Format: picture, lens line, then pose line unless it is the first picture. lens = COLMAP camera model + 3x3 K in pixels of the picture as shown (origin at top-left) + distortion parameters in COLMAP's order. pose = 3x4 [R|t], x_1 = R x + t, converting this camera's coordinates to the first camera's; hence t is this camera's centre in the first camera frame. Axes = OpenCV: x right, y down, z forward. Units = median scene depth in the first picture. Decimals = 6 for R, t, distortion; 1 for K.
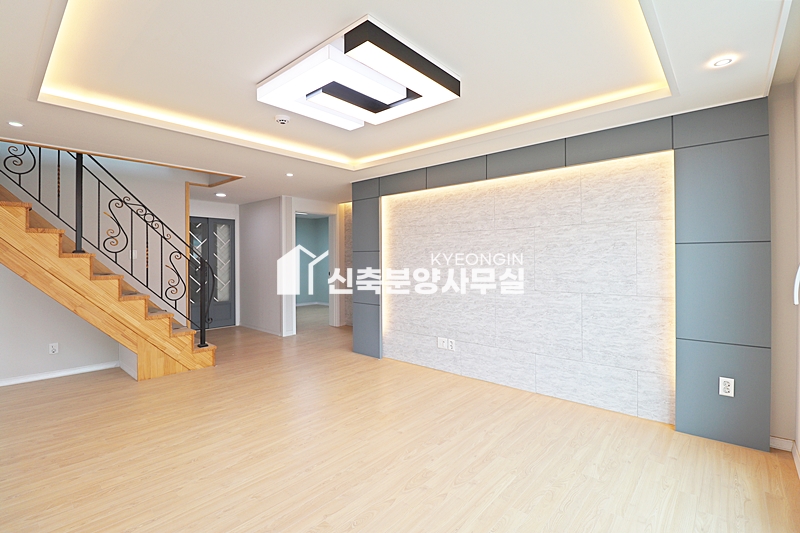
lens RADIAL K [[370.4, 0, 400.4], [0, 370.4, 257.0], [0, 0, 1]] dist [-0.011260, -0.000875]
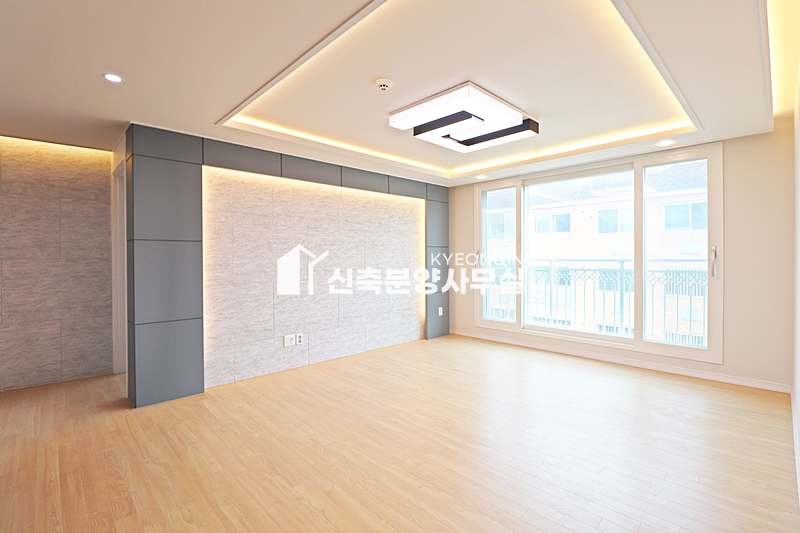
lens RADIAL K [[370.4, 0, 400.4], [0, 370.4, 257.0], [0, 0, 1]] dist [-0.011260, -0.000875]
pose [[0.076782, 0.005432, 0.997033, -0.983943], [0.000077, 0.999985, -0.005454, 0.024017], [-0.997048, 0.000495, 0.076781, 0.758149]]
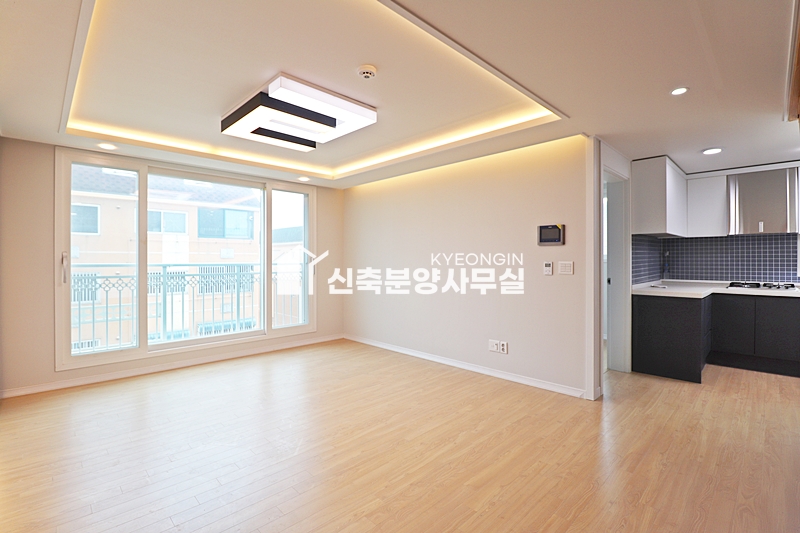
lens RADIAL K [[370.4, 0, 400.4], [0, 370.4, 257.0], [0, 0, 1]] dist [-0.011260, -0.000875]
pose [[-0.997618, 0.006506, 0.068677, -0.369710], [0.005717, 0.999915, -0.011680, 0.019224], [-0.068747, -0.011259, -0.997571, 1.489382]]
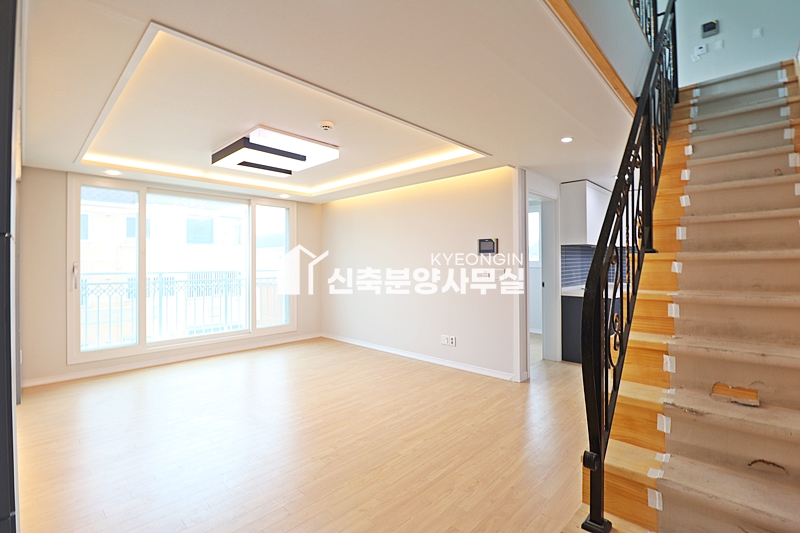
lens RADIAL K [[365.6, 0, 399.2], [0, 365.6, 257.5], [0, 0, 1]] dist [-0.009897, -0.000145]
pose [[-0.999167, 0.010740, 0.039363, -0.464928], [0.009958, 0.999750, -0.020011, 0.006576], [-0.039568, -0.019602, -0.999025, 1.669631]]
